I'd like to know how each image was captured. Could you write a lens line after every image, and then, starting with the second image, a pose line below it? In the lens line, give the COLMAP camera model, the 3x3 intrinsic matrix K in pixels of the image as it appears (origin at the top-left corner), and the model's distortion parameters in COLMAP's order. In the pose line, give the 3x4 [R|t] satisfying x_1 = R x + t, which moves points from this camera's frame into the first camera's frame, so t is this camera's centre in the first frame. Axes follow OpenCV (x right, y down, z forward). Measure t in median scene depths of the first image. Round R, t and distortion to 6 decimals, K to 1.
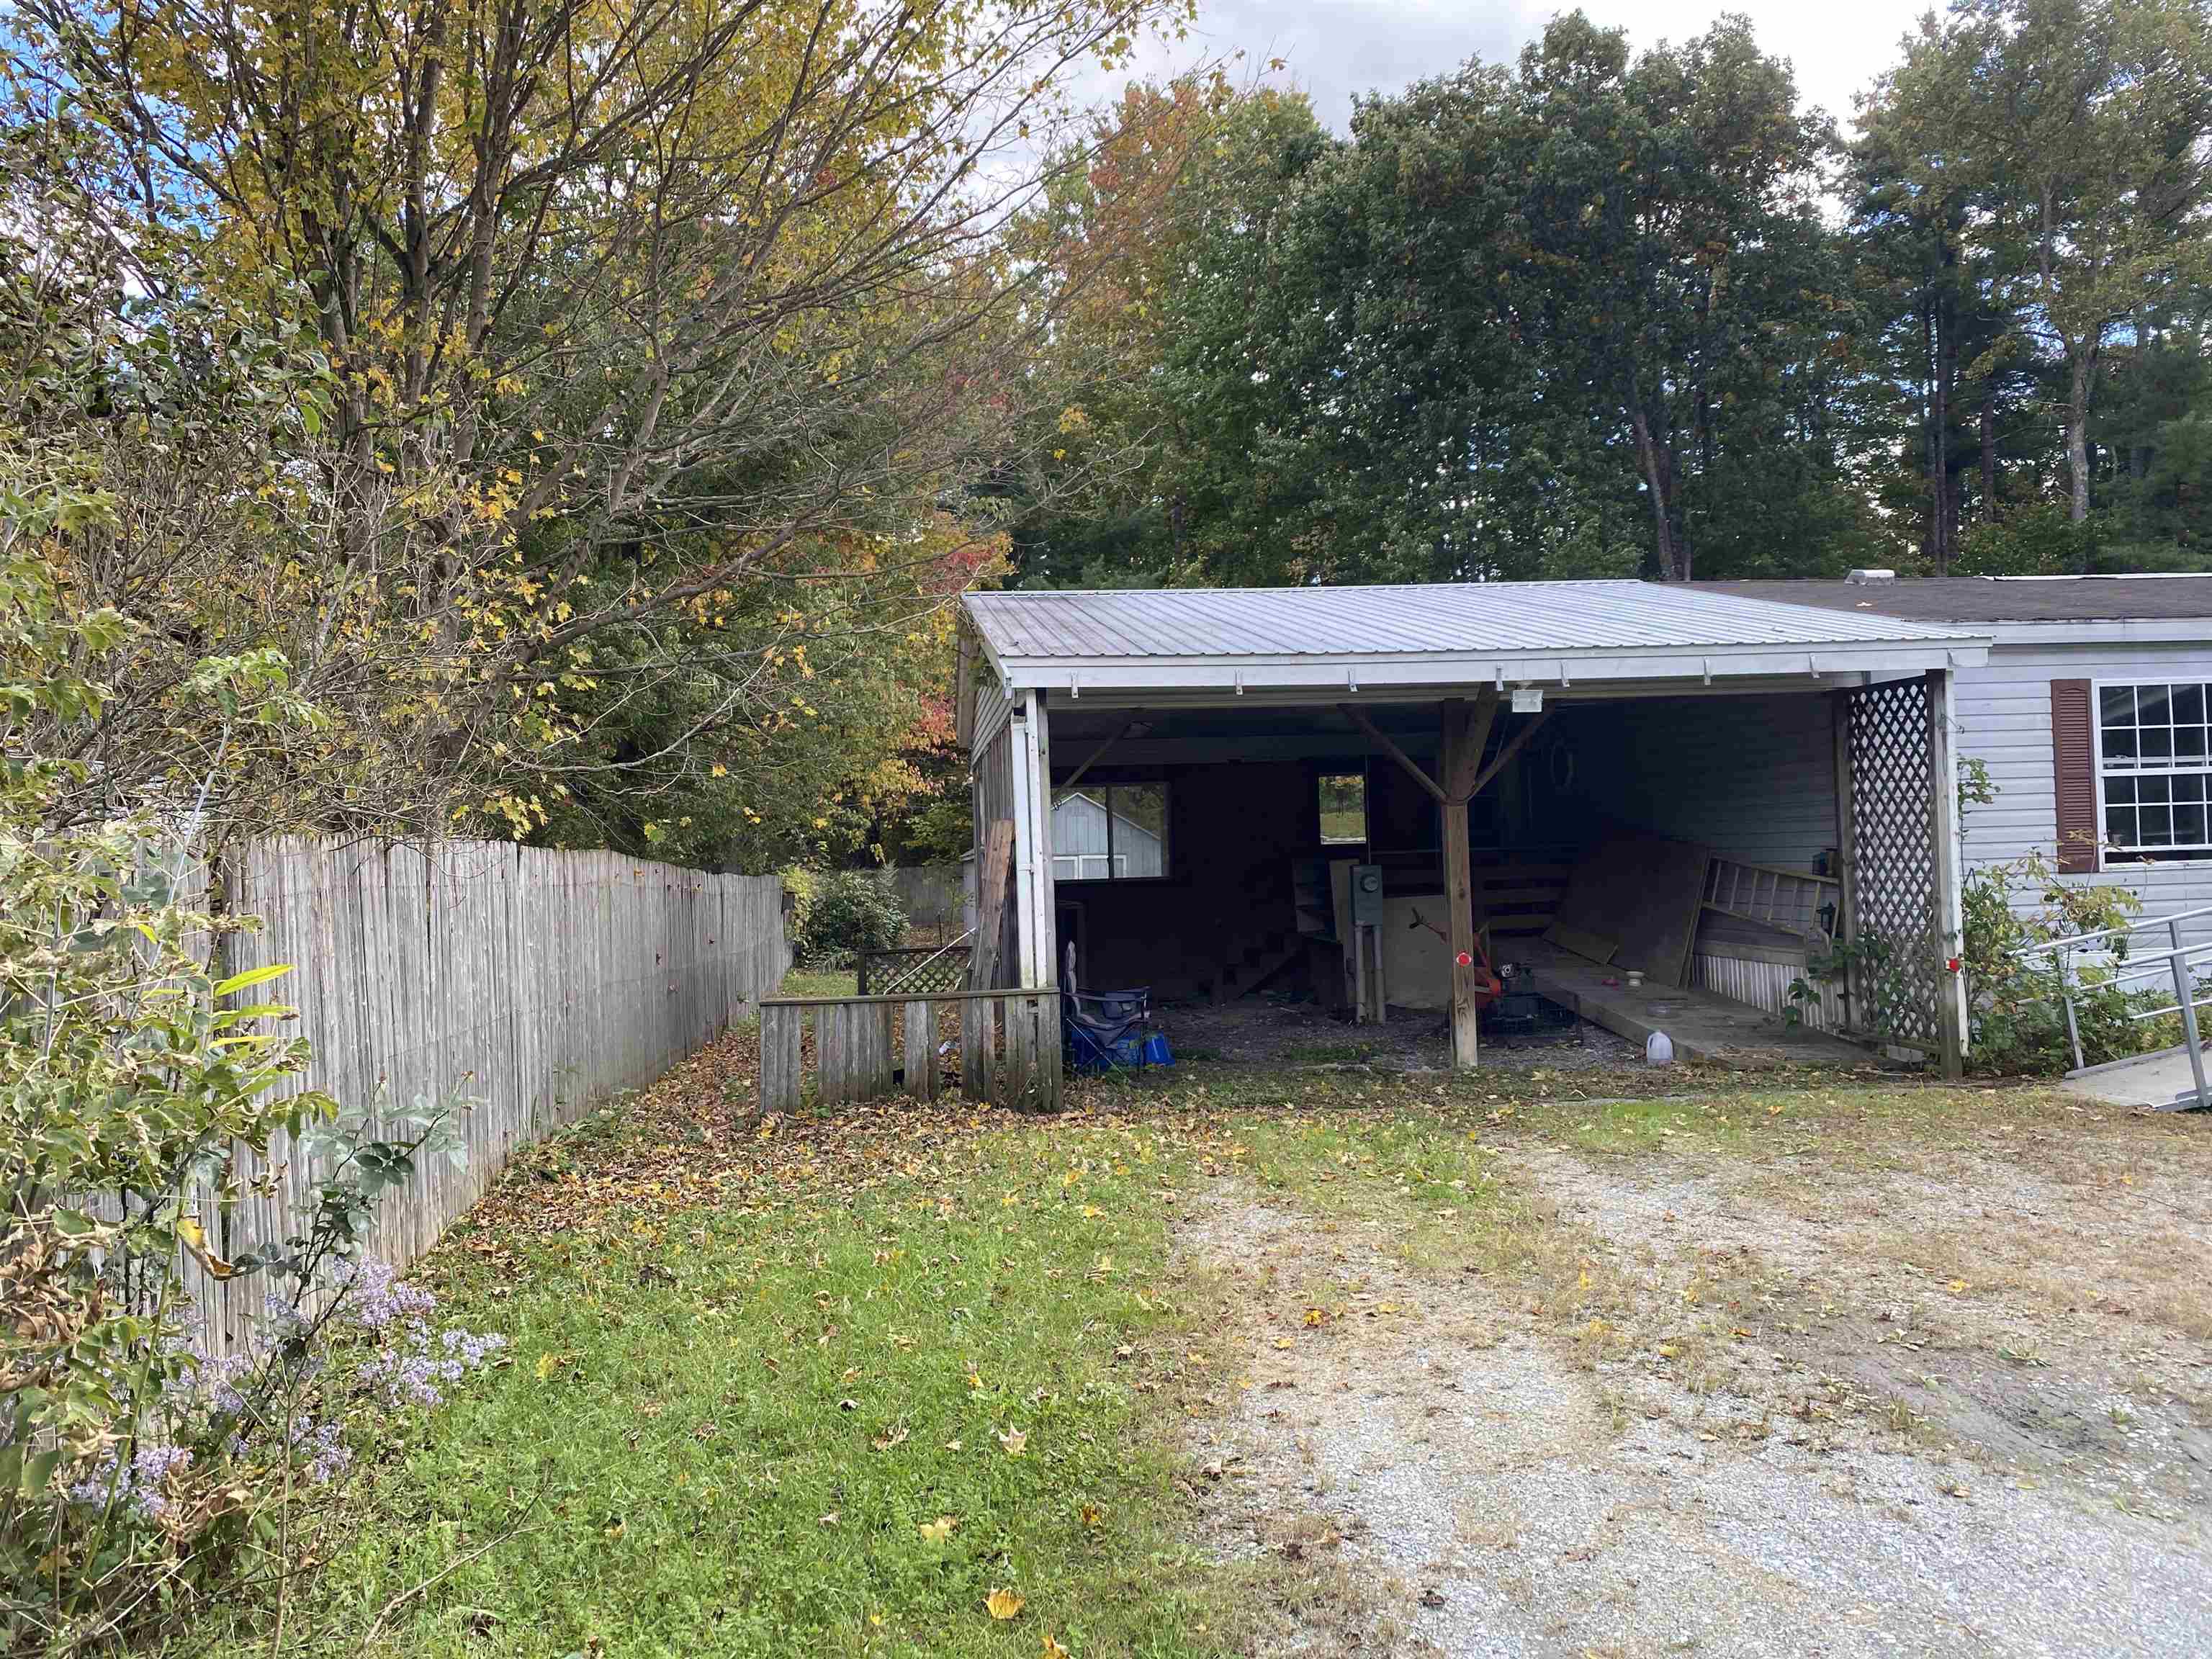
lens RADIAL K [[1688.6, 0, 1096.2], [0, 1688.6, 830.7], [0, 0, 1]] dist [0.053159, -0.047061]
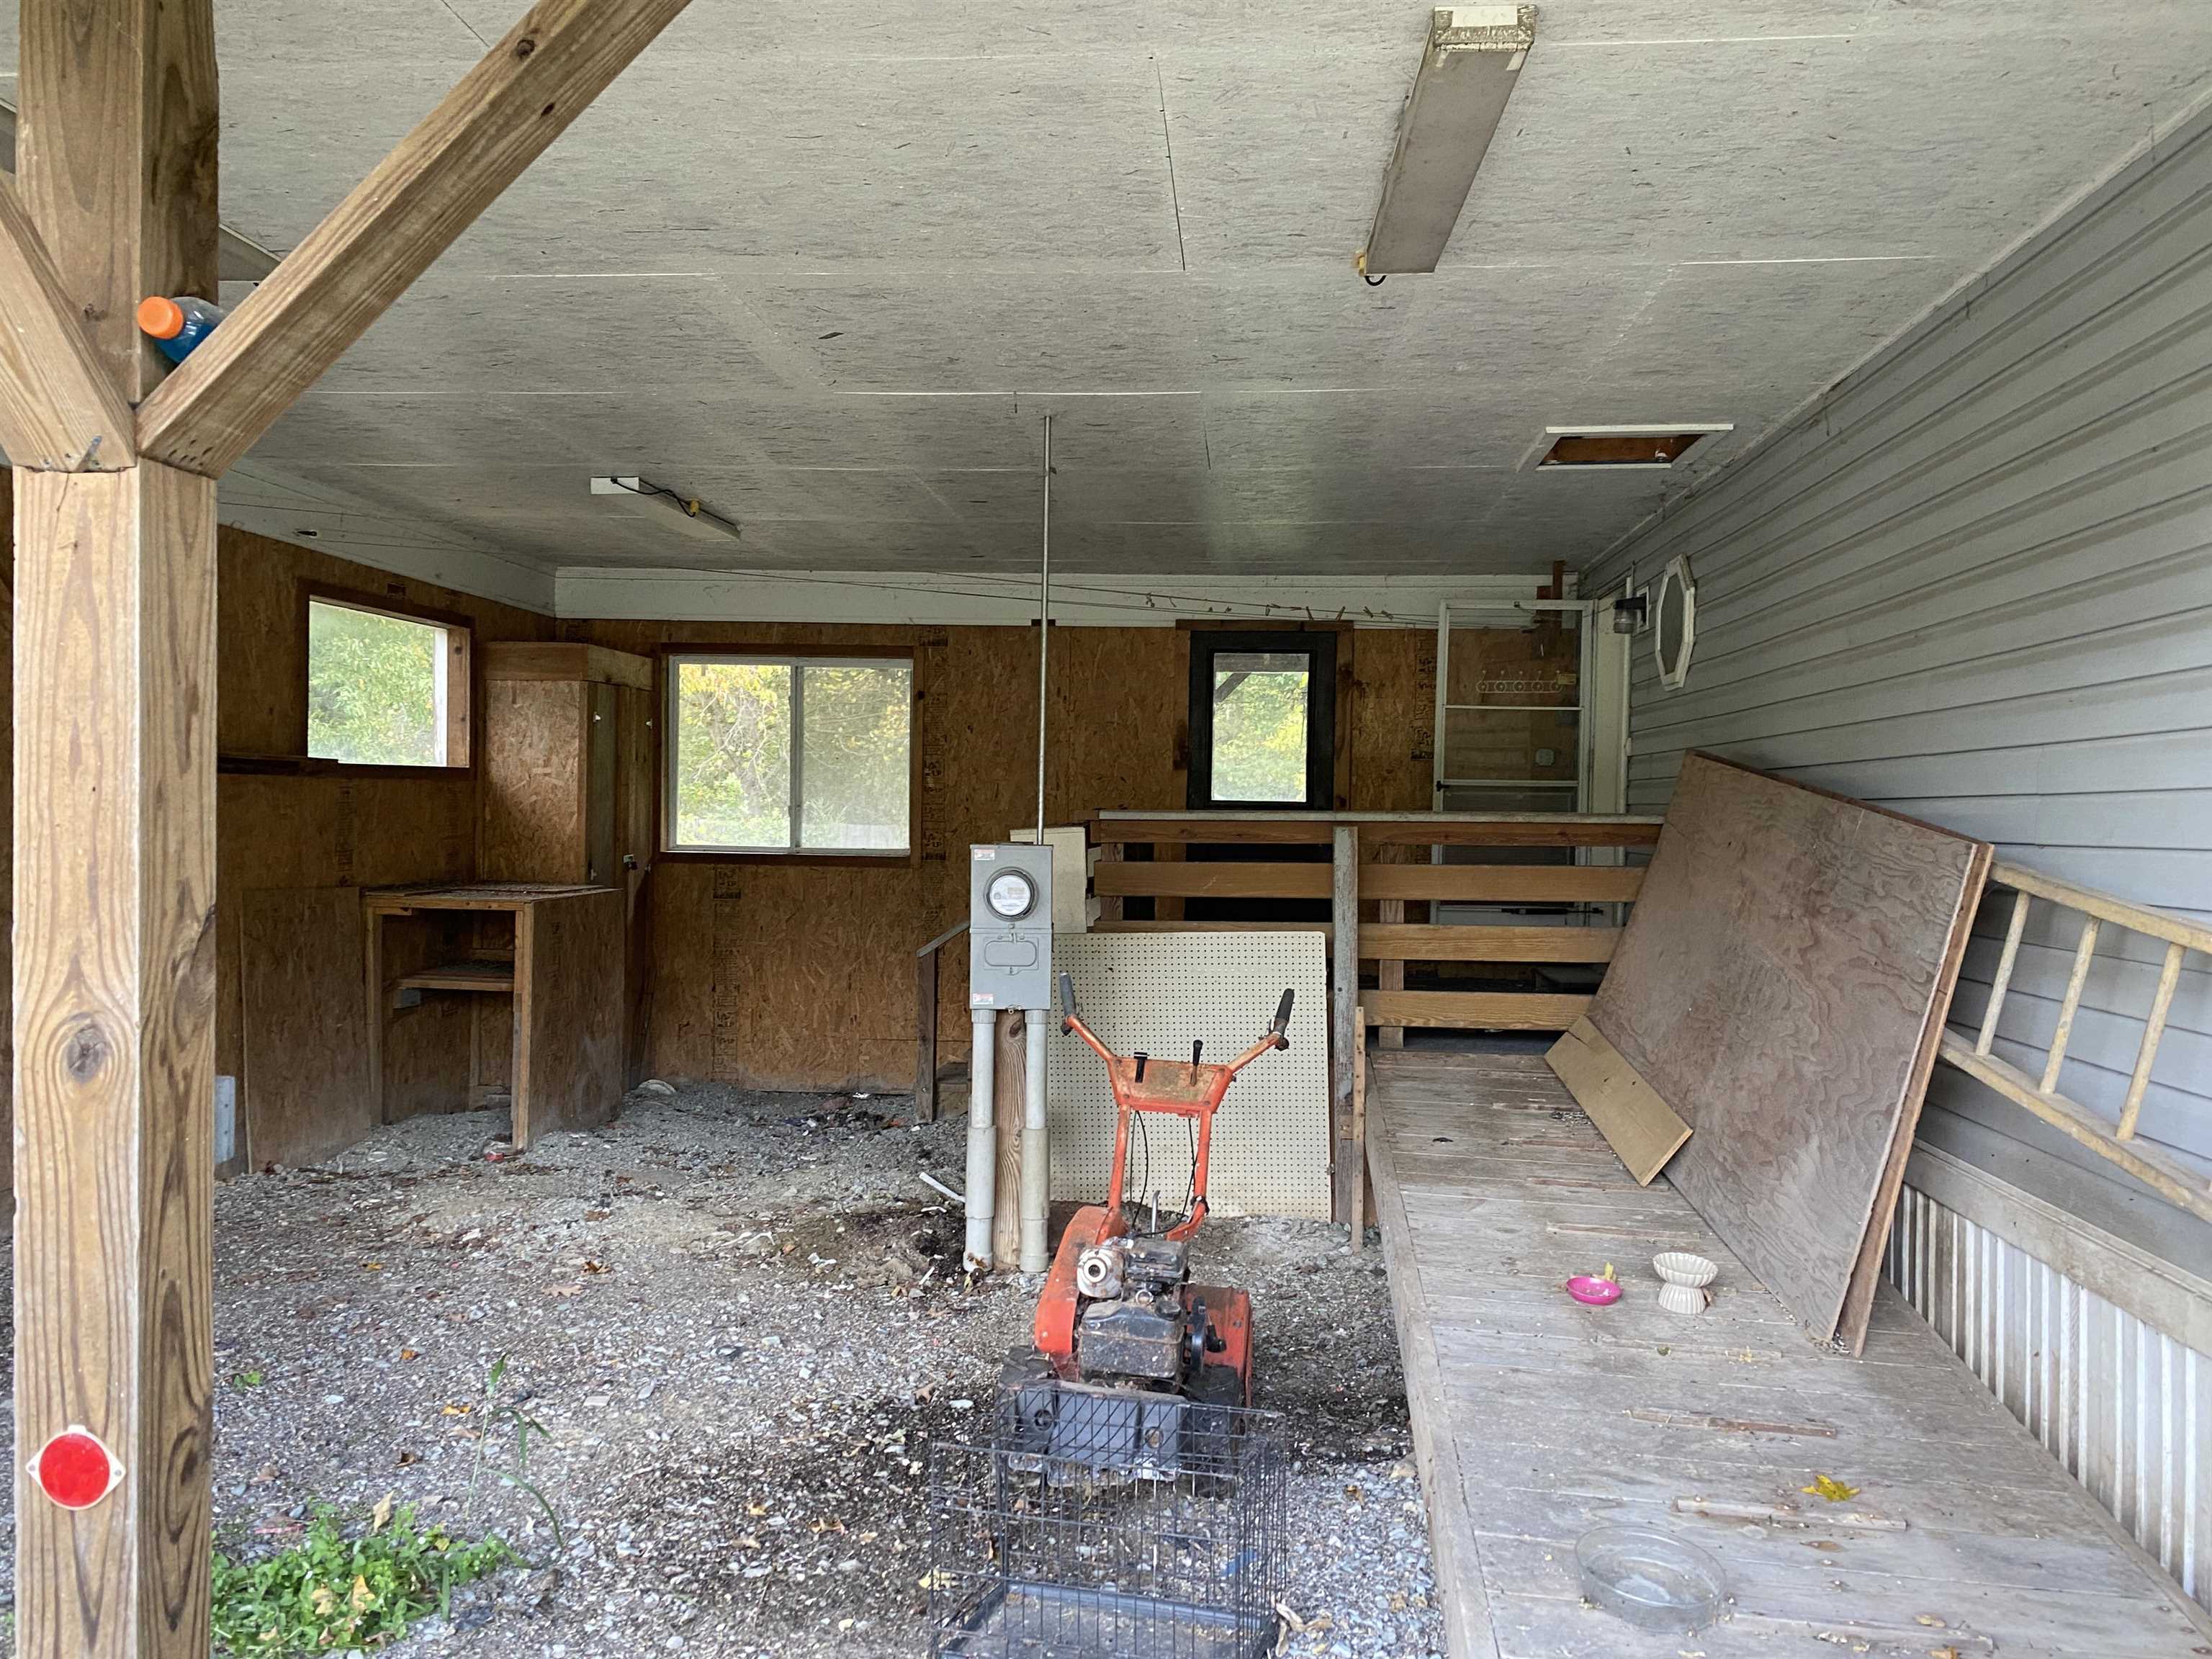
lens RADIAL K [[1688.6, 0, 1096.2], [0, 1688.6, 830.7], [0, 0, 1]] dist [0.053159, -0.047061]
pose [[0.975658, 0.041349, -0.215363, 0.257546], [-0.036506, 0.998984, 0.026419, 0.006566], [0.216237, -0.017913, 0.976177, 0.645685]]
